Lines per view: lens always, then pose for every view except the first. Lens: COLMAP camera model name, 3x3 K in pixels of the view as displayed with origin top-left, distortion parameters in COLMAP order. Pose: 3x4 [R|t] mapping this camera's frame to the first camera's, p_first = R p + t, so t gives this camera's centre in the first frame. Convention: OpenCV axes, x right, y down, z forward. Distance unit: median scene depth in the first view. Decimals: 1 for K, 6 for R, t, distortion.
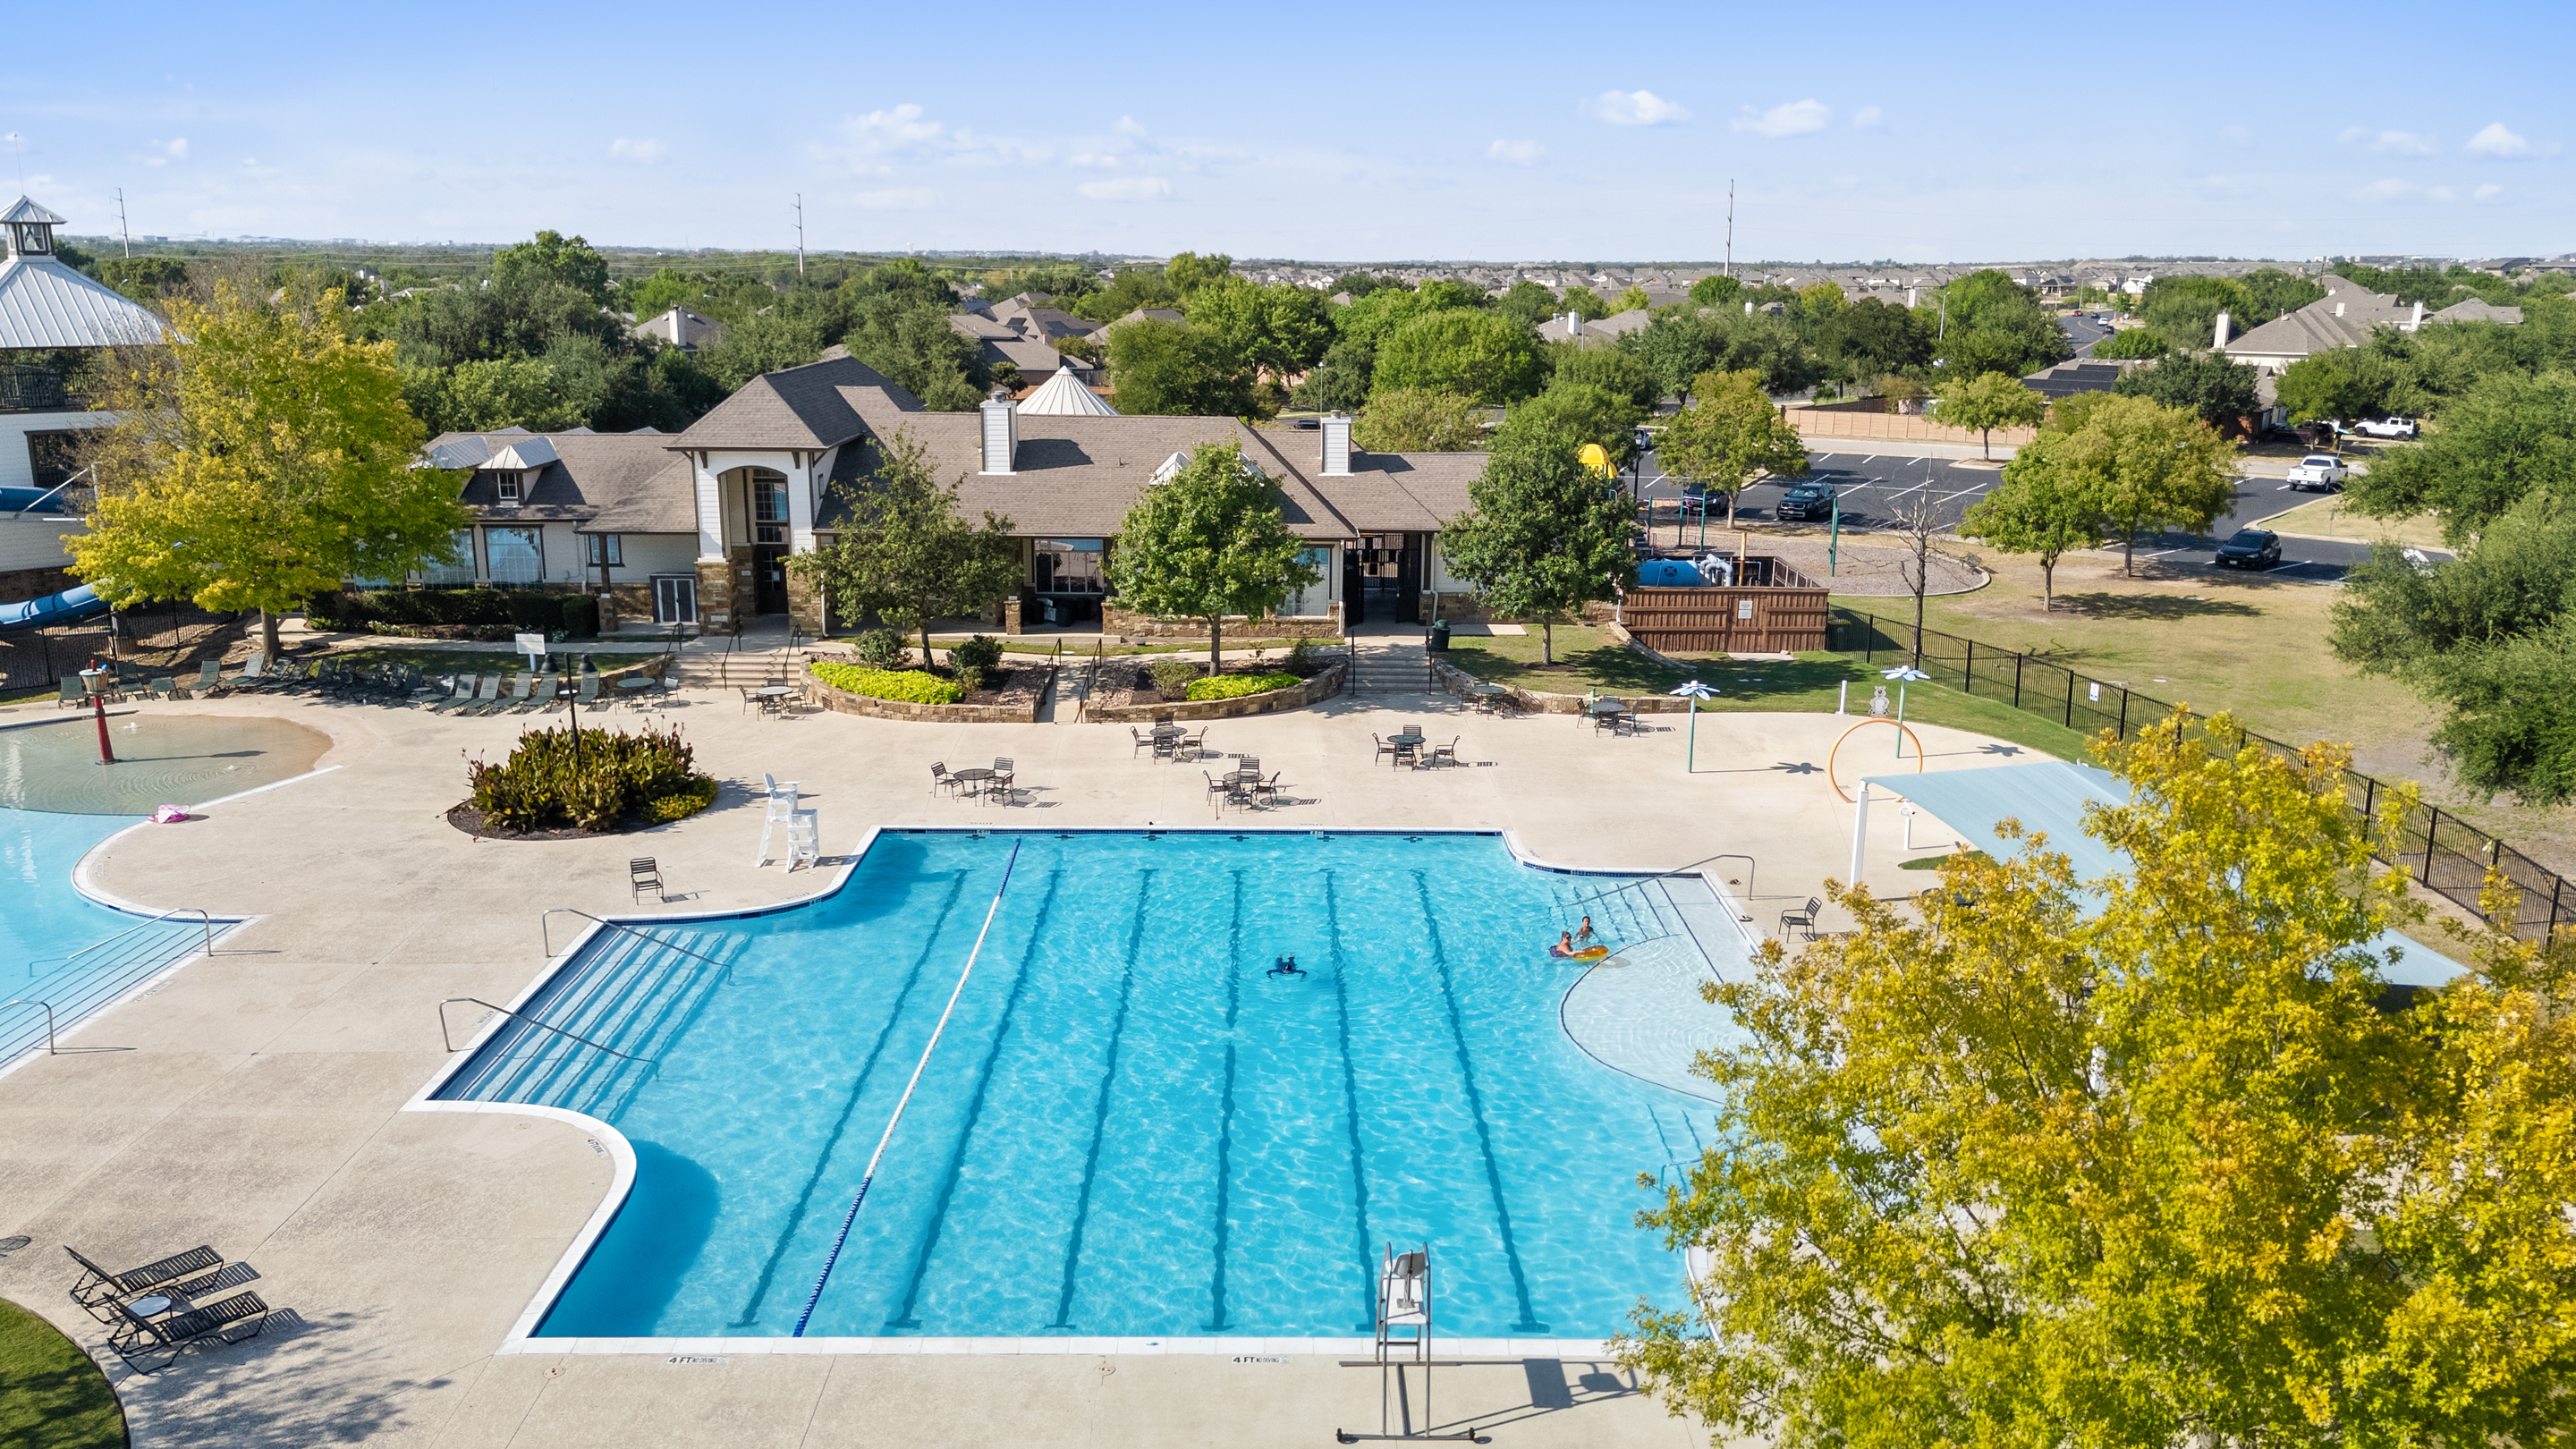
lens RADIAL K [[1936.8, 0, 1288.0], [0, 1936.8, 724.5], [0, 0, 1]] dist [0.040153, -0.006842]
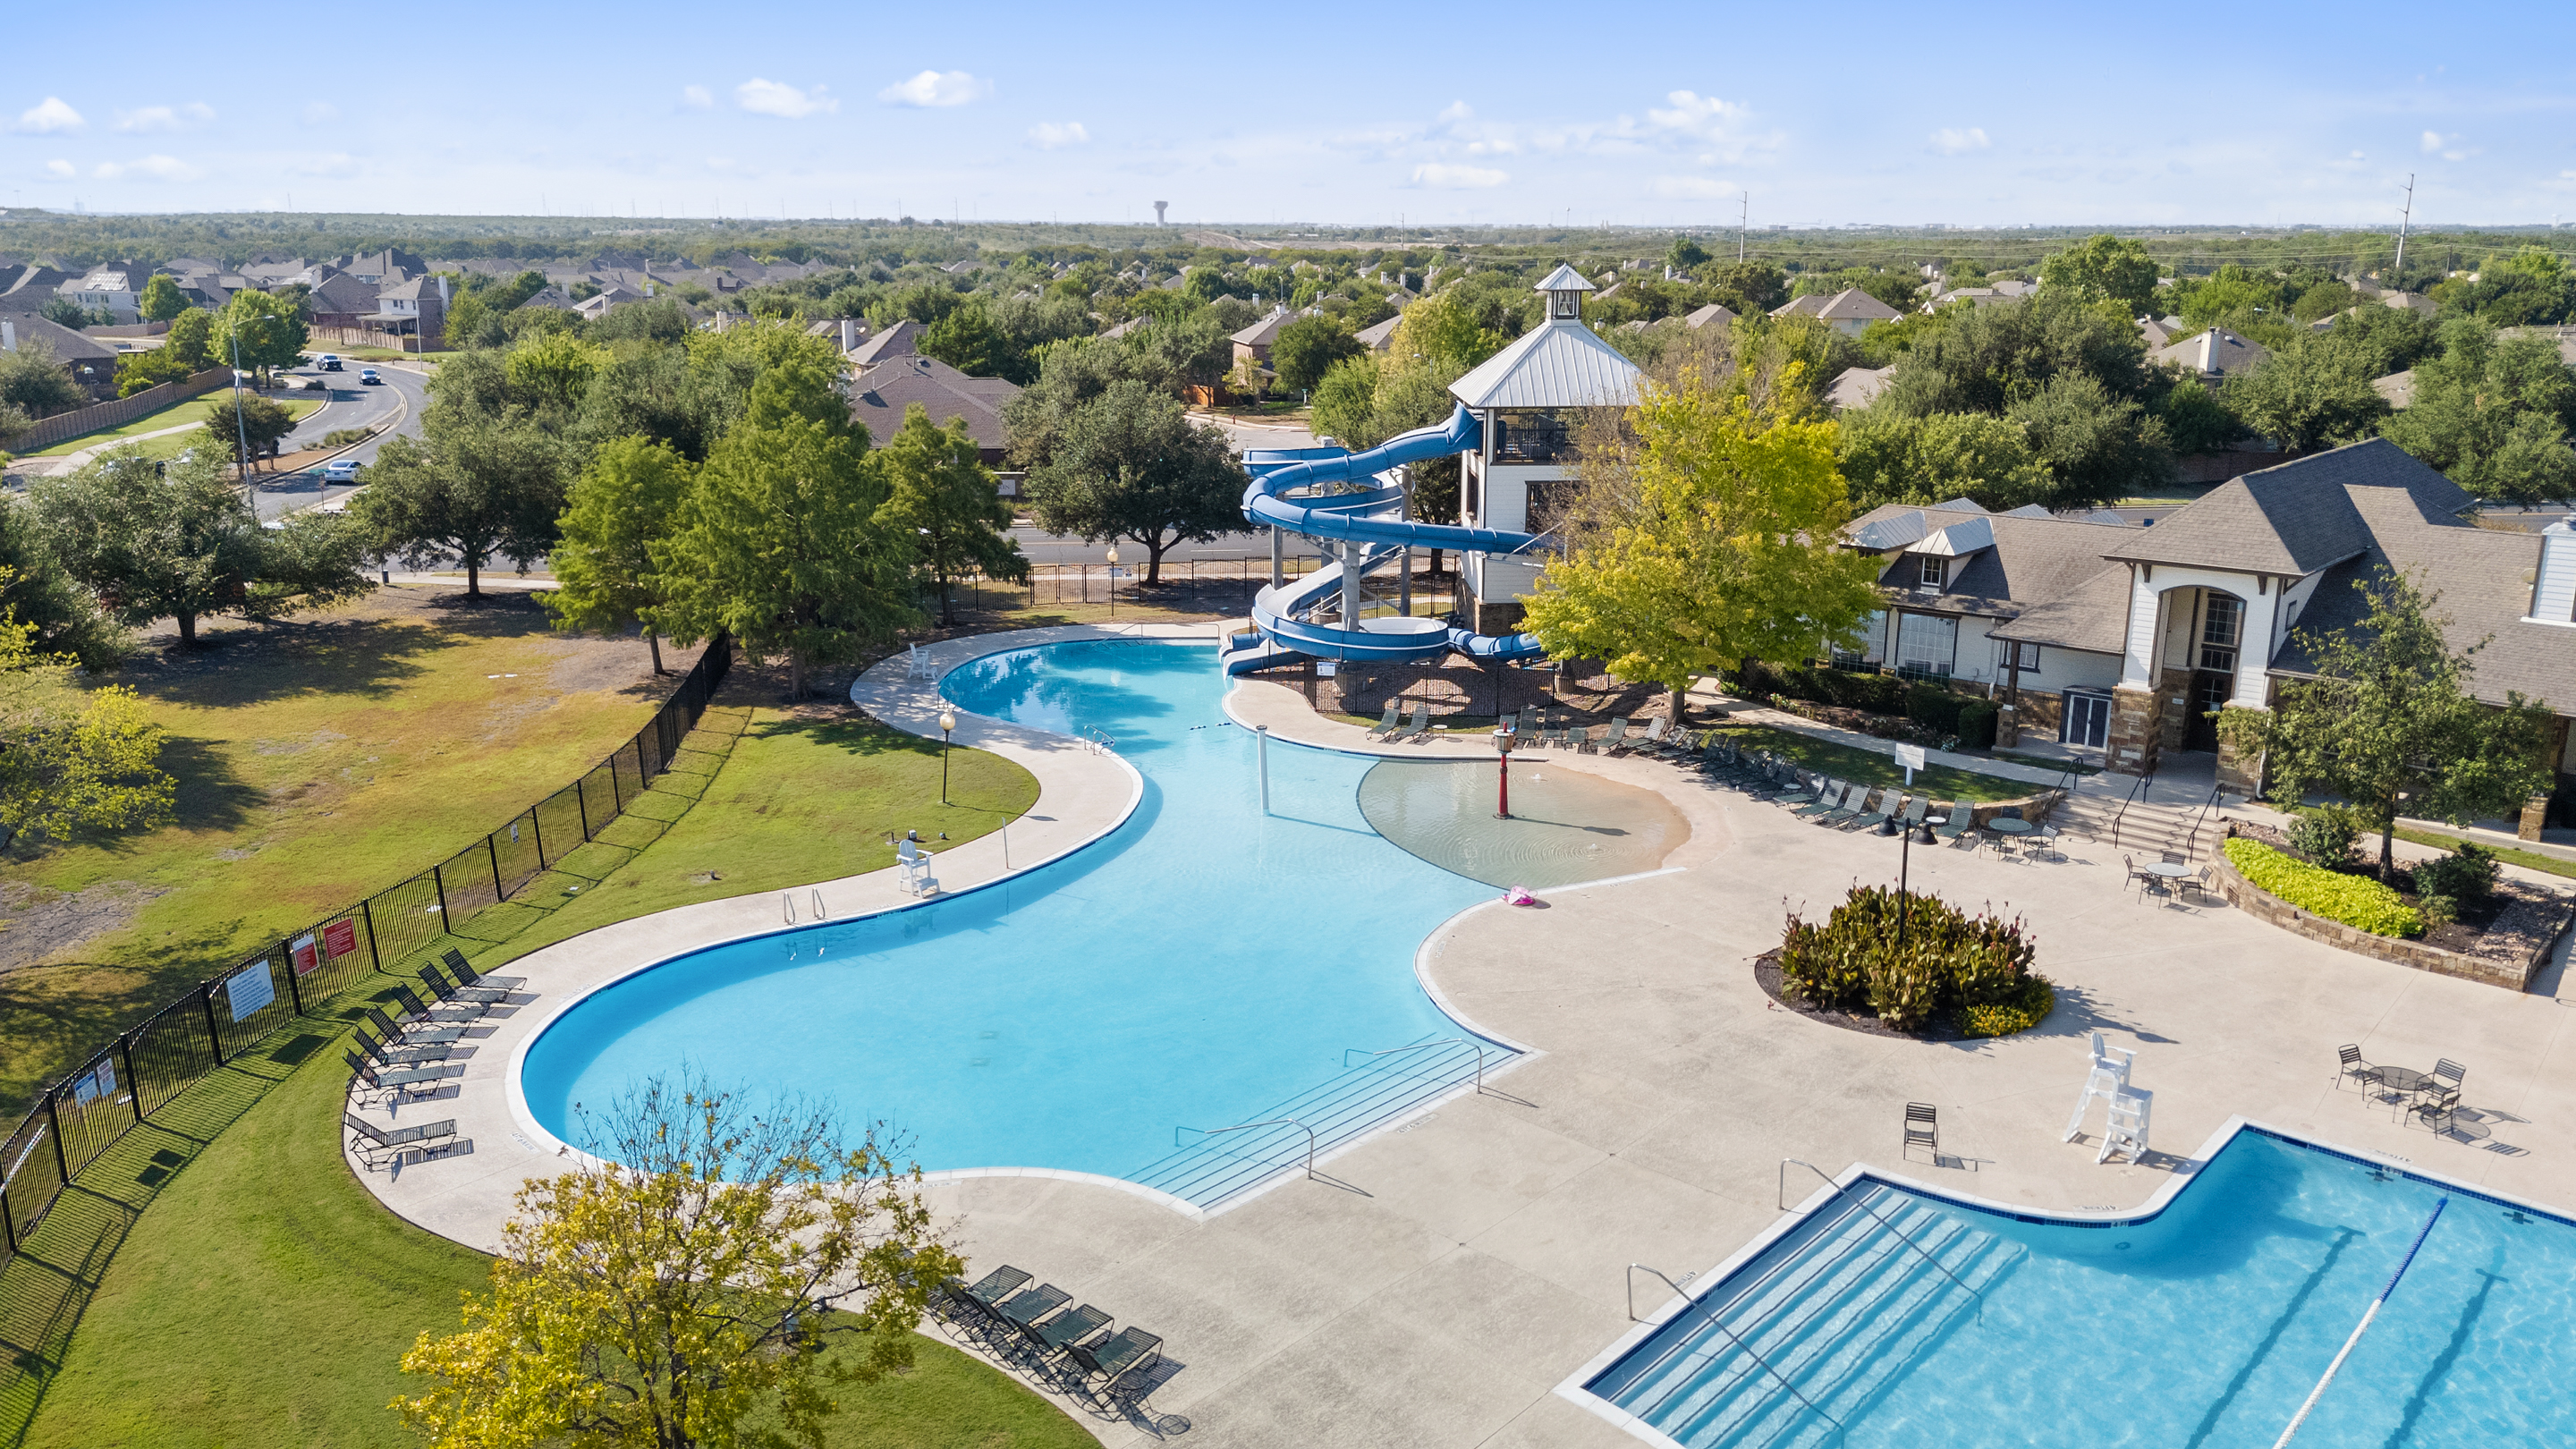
lens RADIAL K [[1936.8, 0, 1288.0], [0, 1936.8, 724.5], [0, 0, 1]] dist [0.040153, -0.006842]
pose [[0.738191, 0.163298, -0.654528, -0.003801], [-0.162059, 0.984773, 0.062917, -0.066042], [0.654836, 0.059627, 0.753415, 0.106841]]
